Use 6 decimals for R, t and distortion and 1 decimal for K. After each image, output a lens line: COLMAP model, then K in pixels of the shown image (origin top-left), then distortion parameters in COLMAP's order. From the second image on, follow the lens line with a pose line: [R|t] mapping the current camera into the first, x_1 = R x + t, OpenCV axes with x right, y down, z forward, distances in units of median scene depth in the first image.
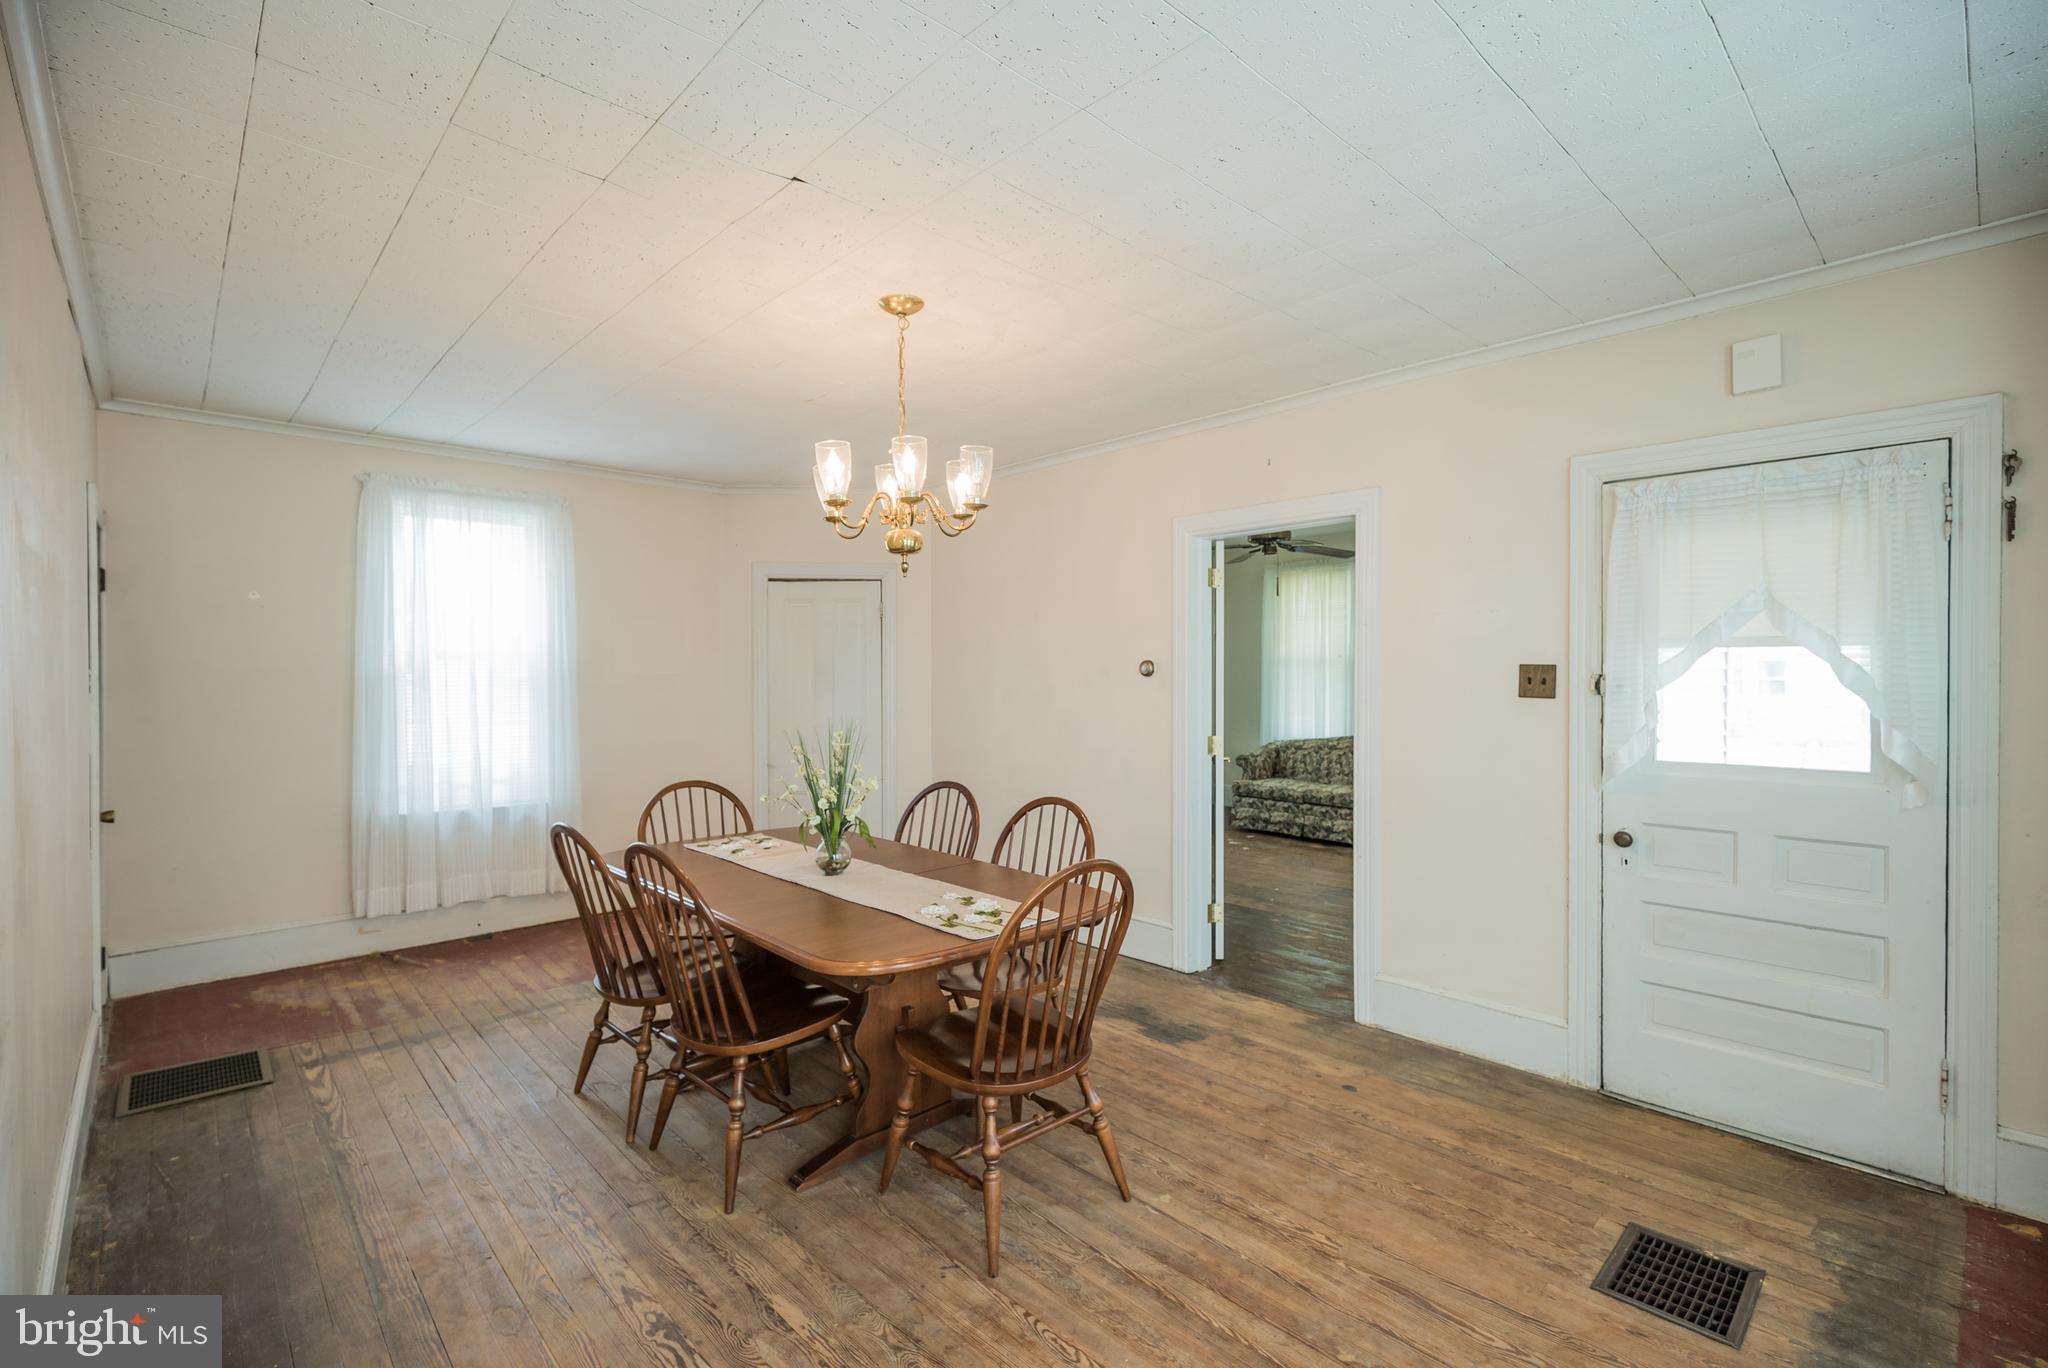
lens RADIAL K [[918.8, 0, 1029.1], [0, 918.8, 680.9], [0, 0, 1]] dist [-0.001260, -0.000666]
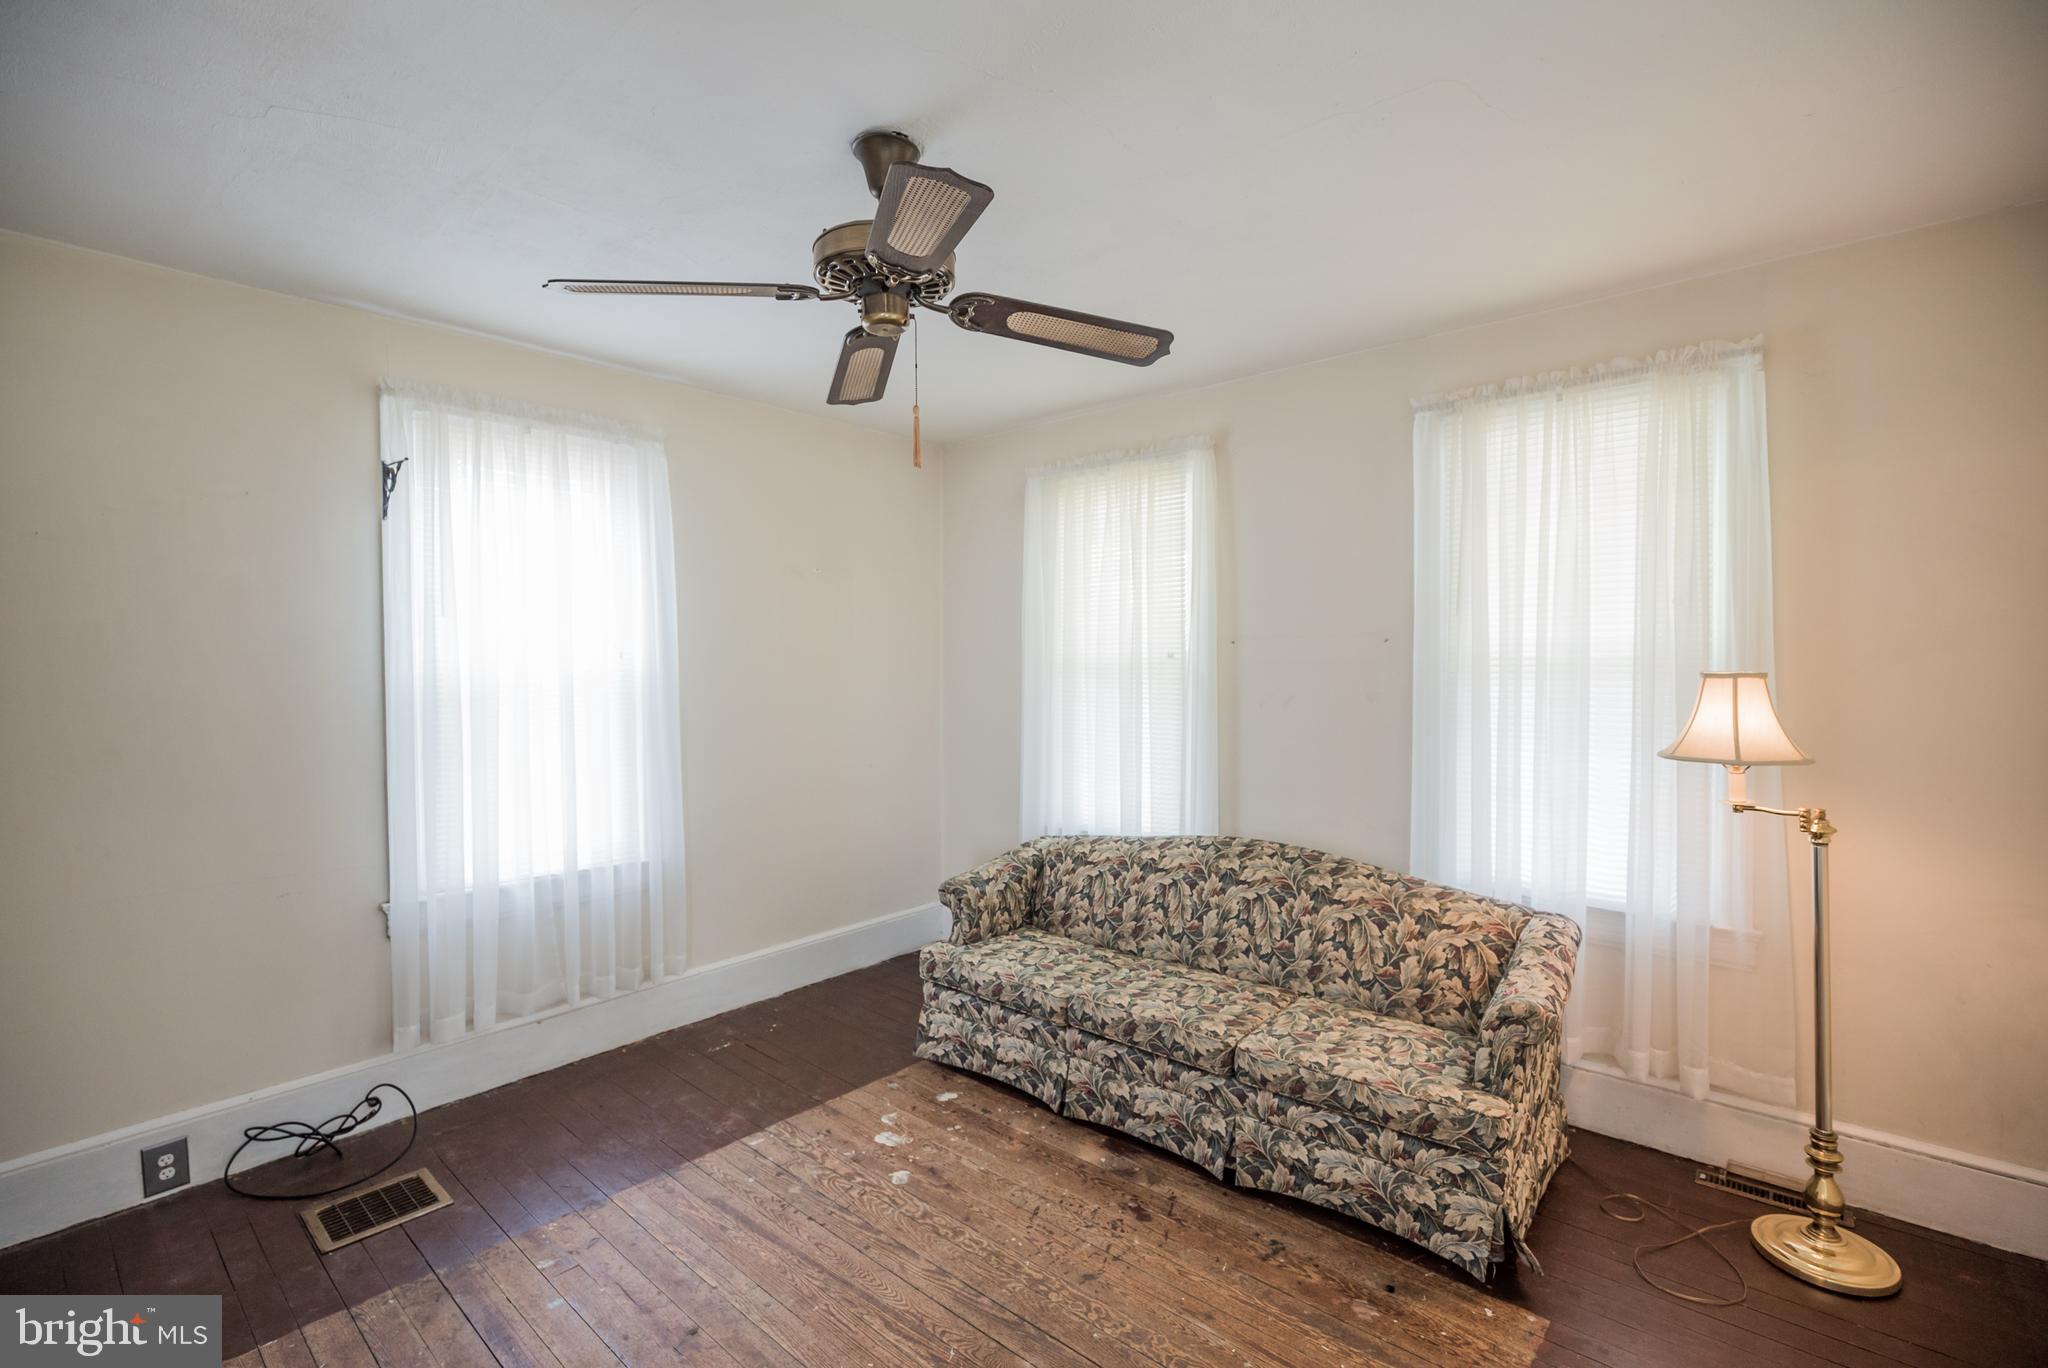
lens RADIAL K [[918.8, 0, 1024.6], [0, 918.8, 681.5], [0, 0, 1]] dist [-0.001260, -0.000666]
pose [[0.995192, -0.009488, 0.097480, 0.234822], [0.009367, 0.999955, 0.001700, -0.015492], [-0.097491, -0.000778, 0.995236, 0.586276]]
